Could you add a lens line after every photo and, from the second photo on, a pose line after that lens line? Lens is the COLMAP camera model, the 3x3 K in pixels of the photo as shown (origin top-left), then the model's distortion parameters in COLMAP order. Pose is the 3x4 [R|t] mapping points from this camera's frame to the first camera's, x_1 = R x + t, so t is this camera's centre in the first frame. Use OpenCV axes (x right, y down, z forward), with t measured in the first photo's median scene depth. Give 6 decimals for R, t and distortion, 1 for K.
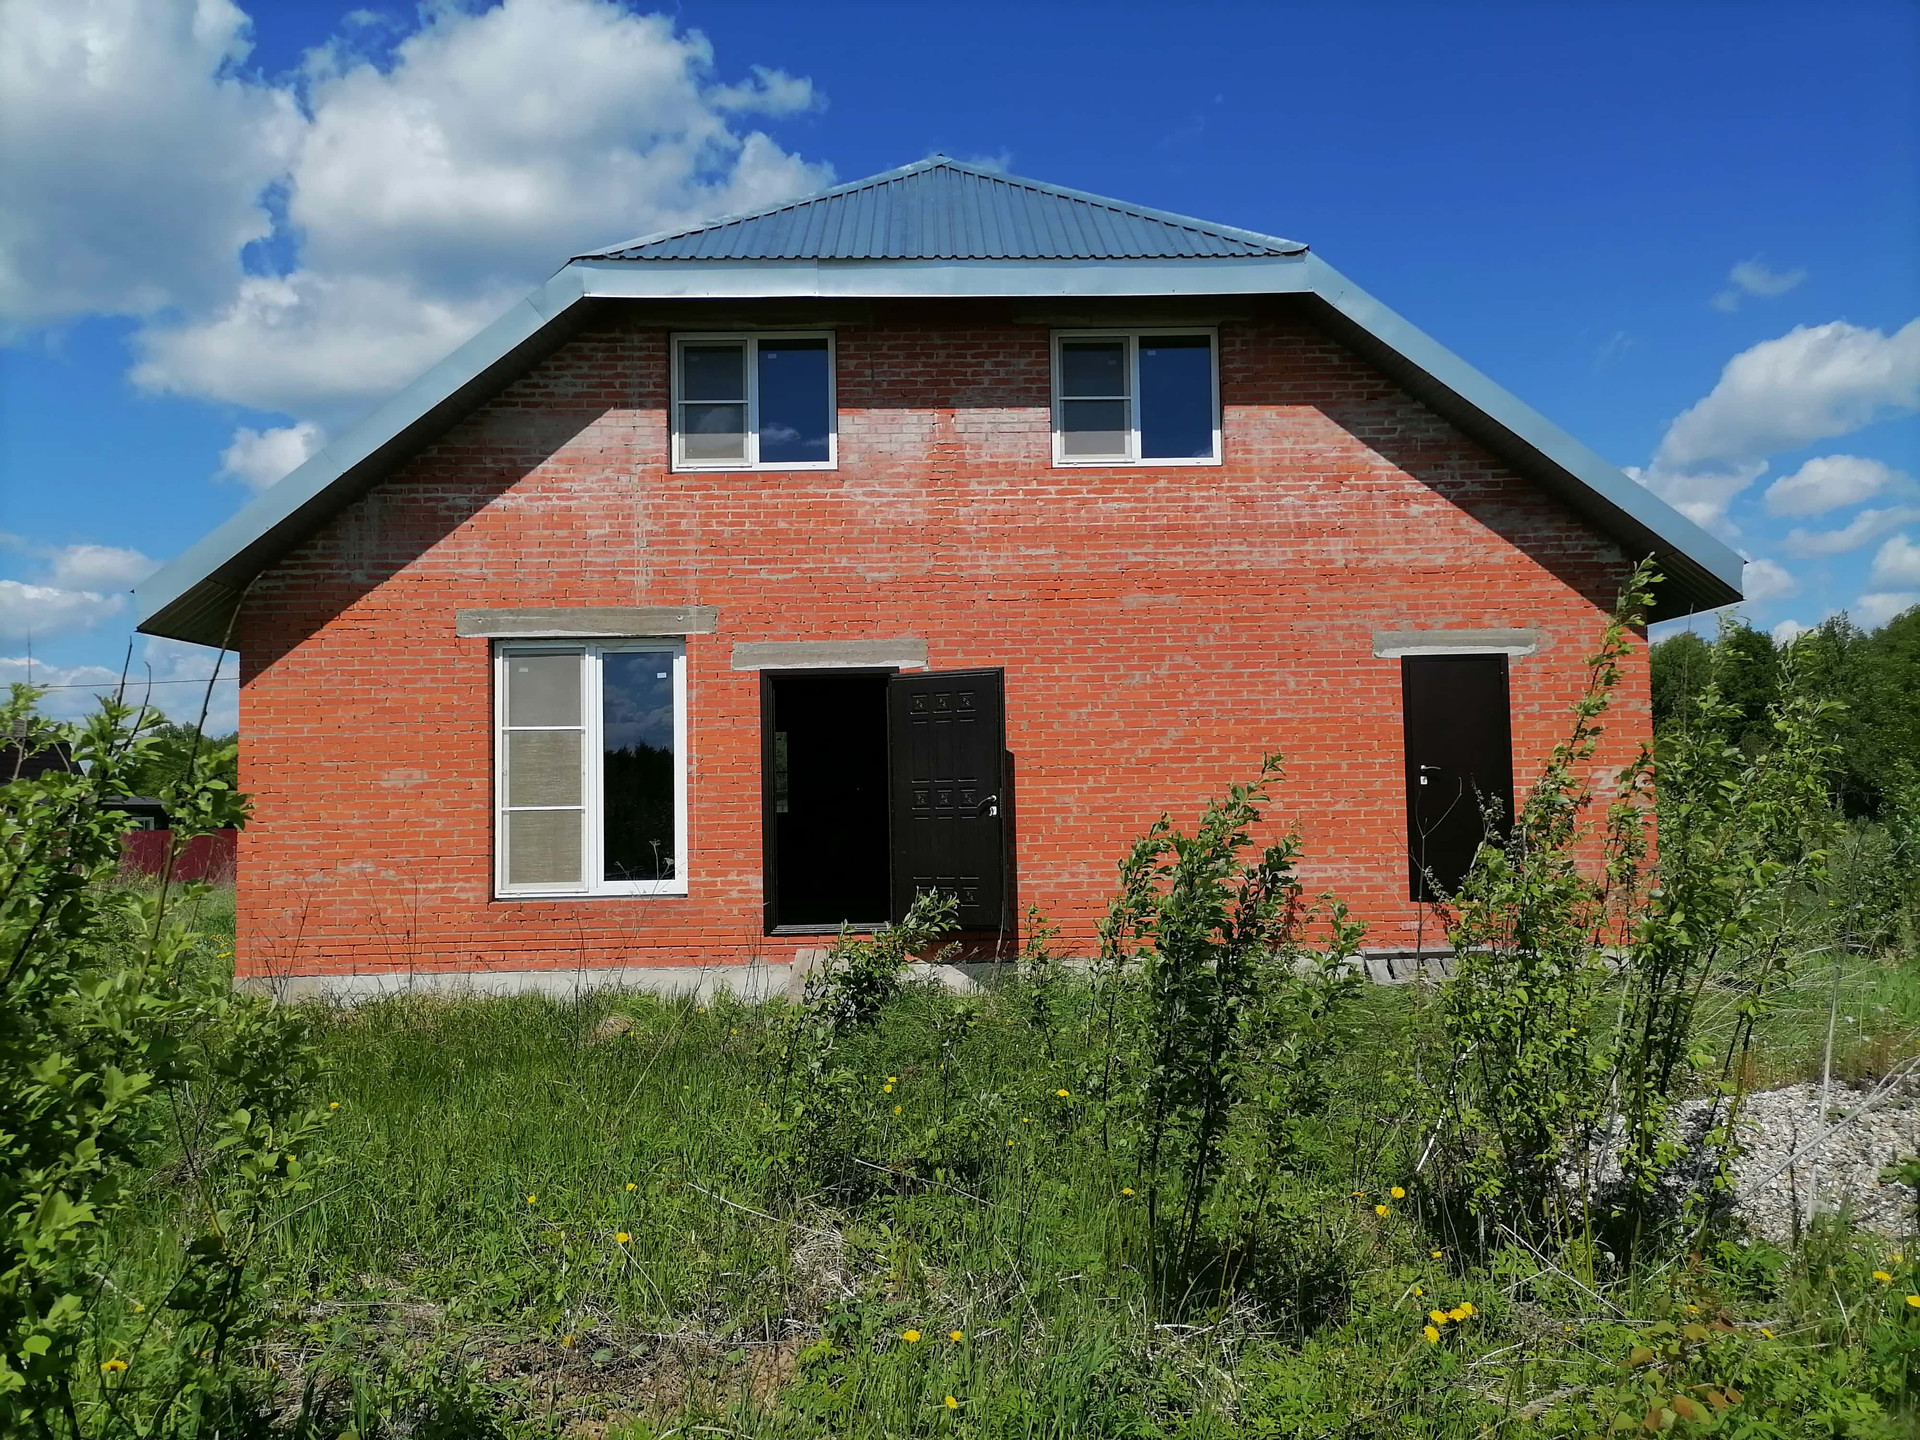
lens RADIAL K [[1462.5, 0, 961.4], [0, 1462.5, 732.6], [0, 0, 1]] dist [0.046141, -0.020444]
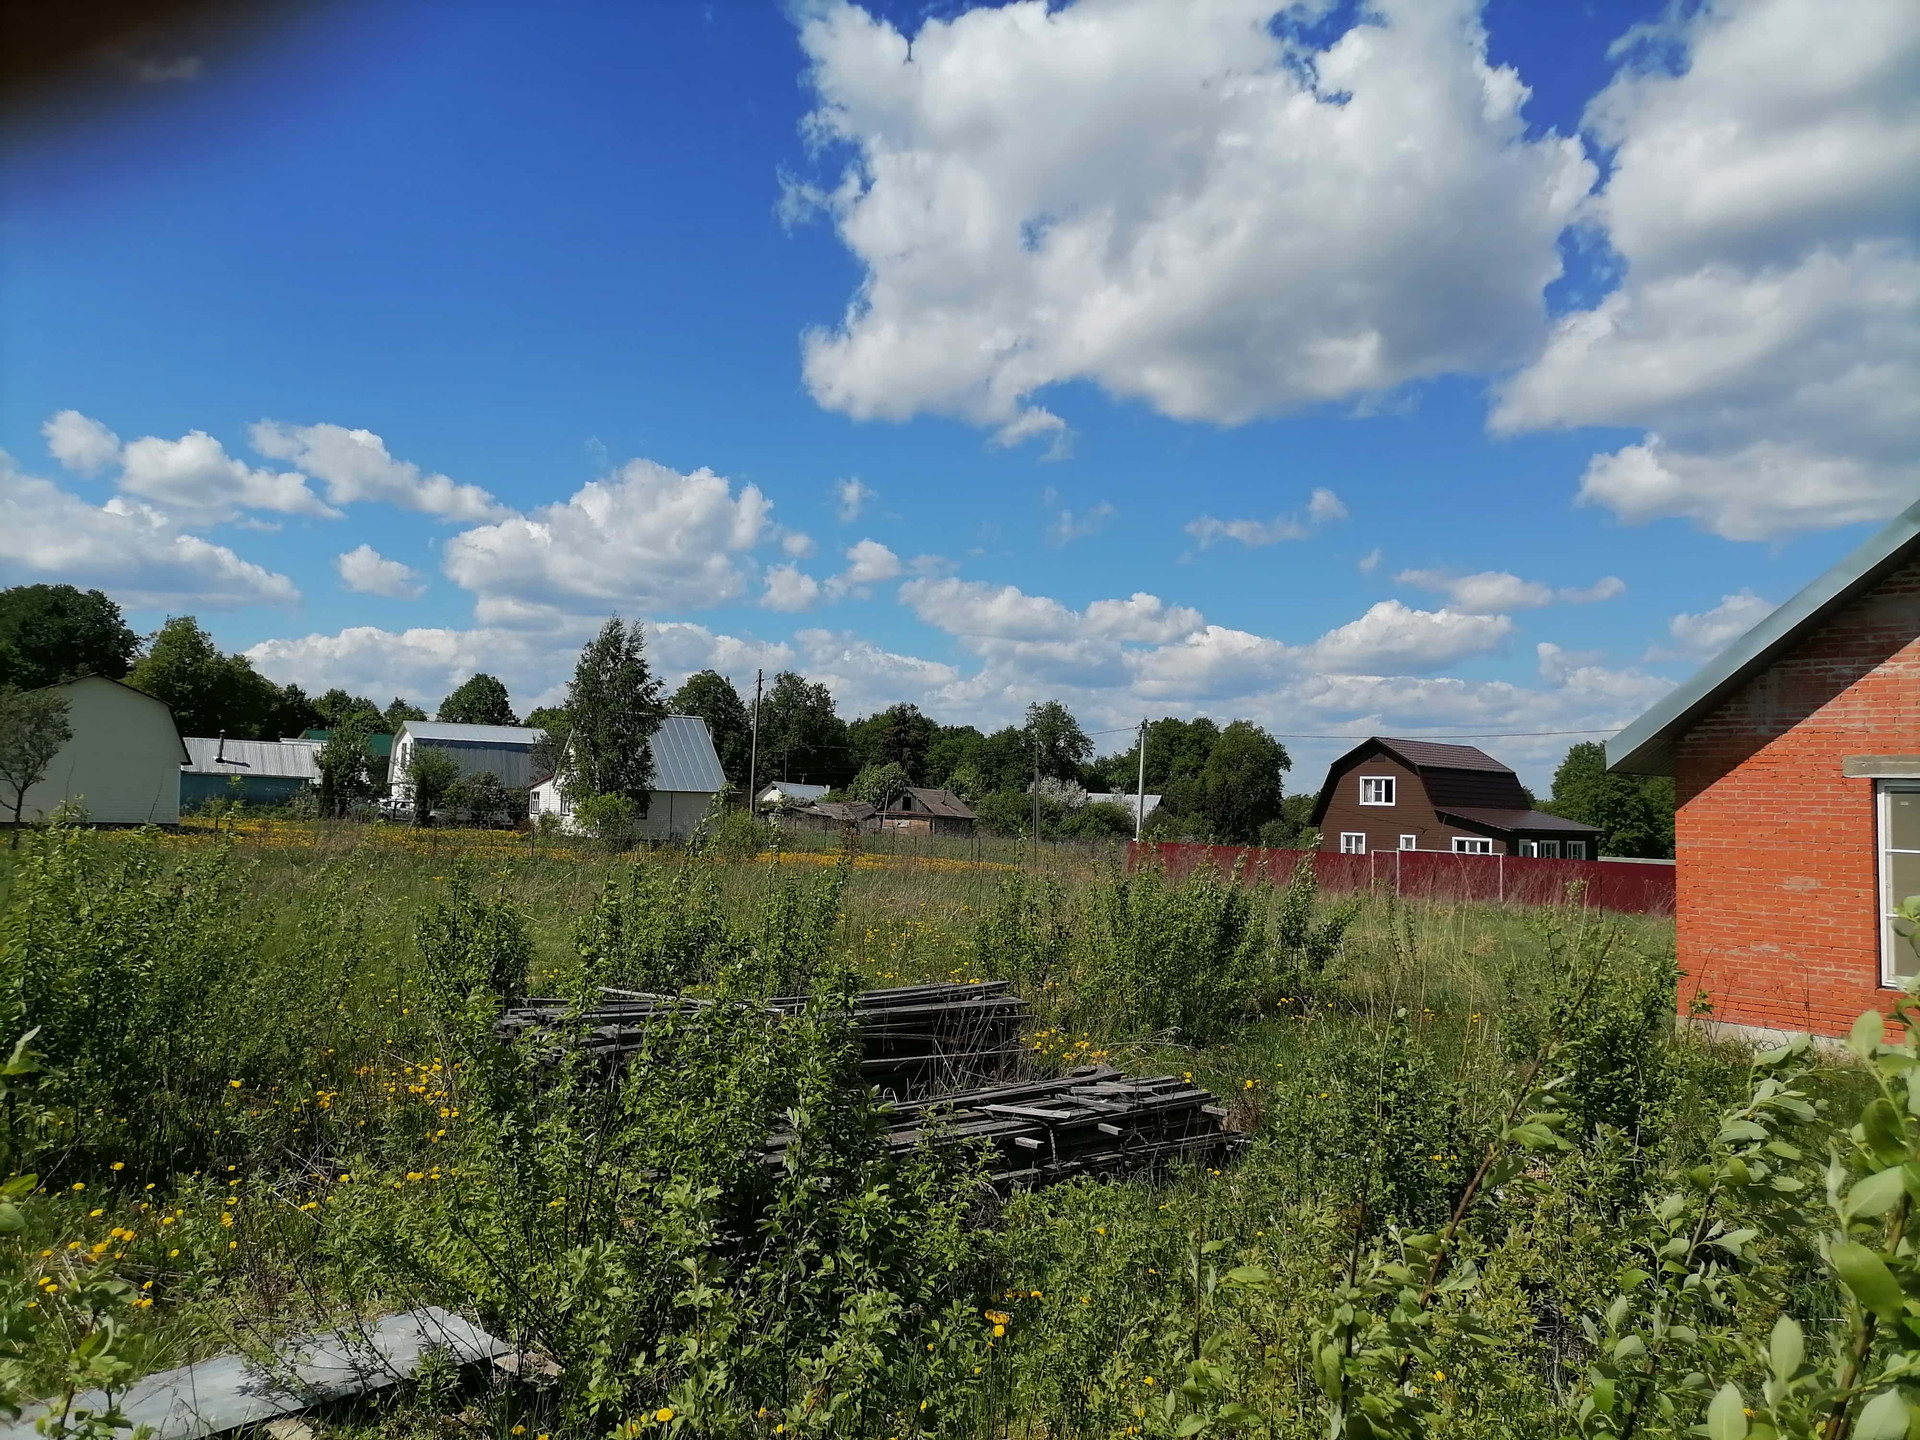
lens RADIAL K [[1466.1, 0, 954.5], [0, 1466.1, 725.5], [0, 0, 1]] dist [0.058074, -0.003934]
pose [[0.587475, -0.010636, -0.809172, 0.256564], [0.011027, 0.999926, -0.005138, -0.111697], [0.809167, -0.005904, 0.587549, -0.392052]]
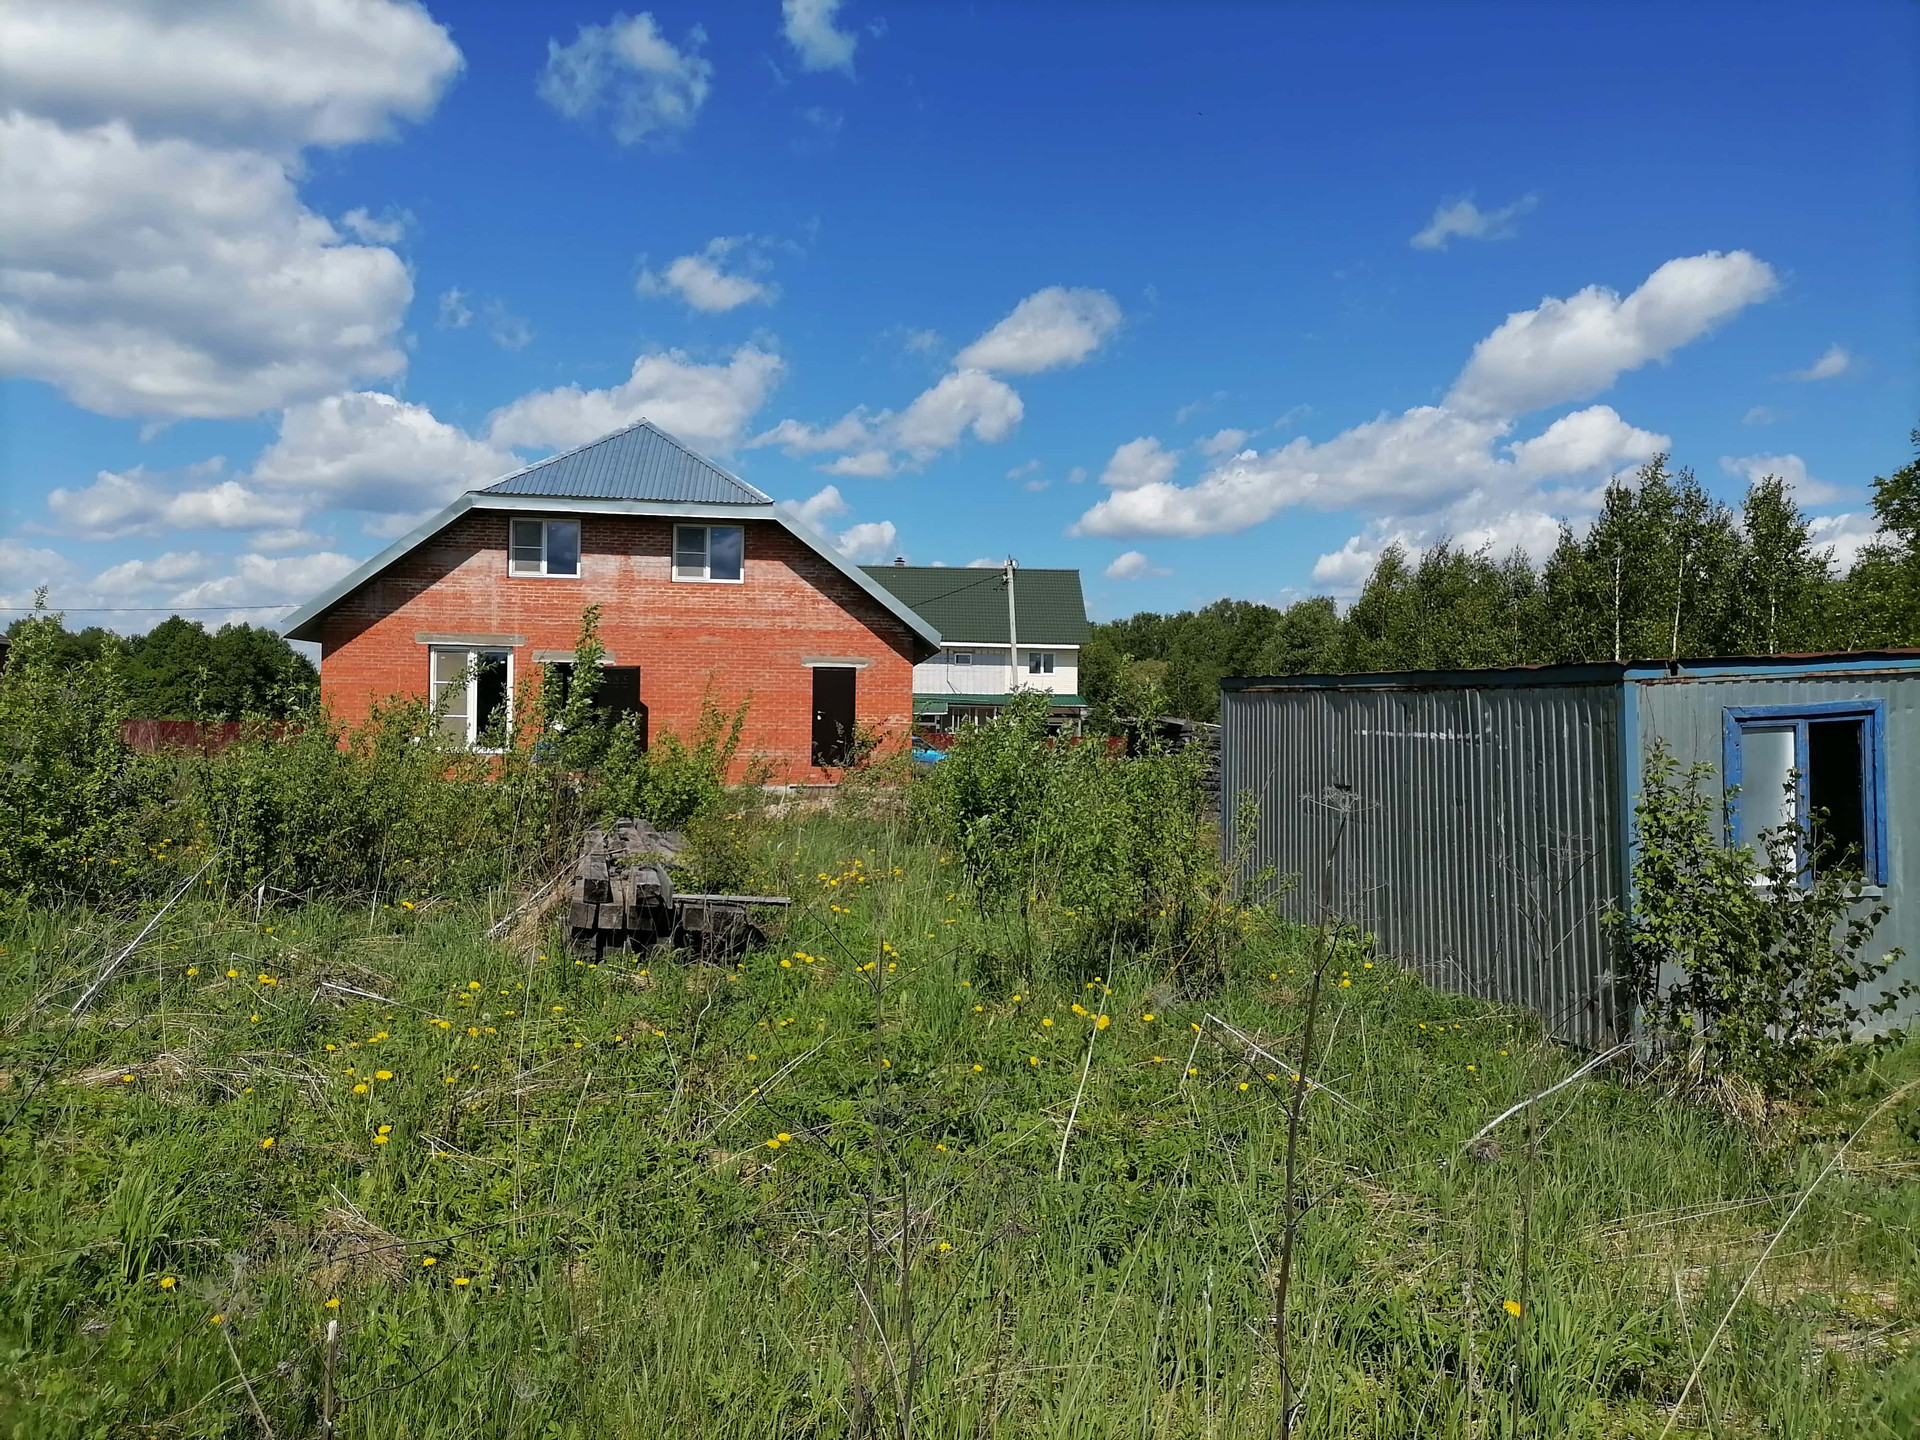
lens RADIAL K [[1398.9, 0, 960.0], [0, 1398.9, 720.0], [0, 0, 1]] dist [-0.007297, -0.008958]
pose [[0.994726, 0.033802, 0.096834, 0.318301], [-0.039838, 0.997337, 0.061094, -0.114504], [-0.094511, -0.064629, 0.993424, -1.332356]]
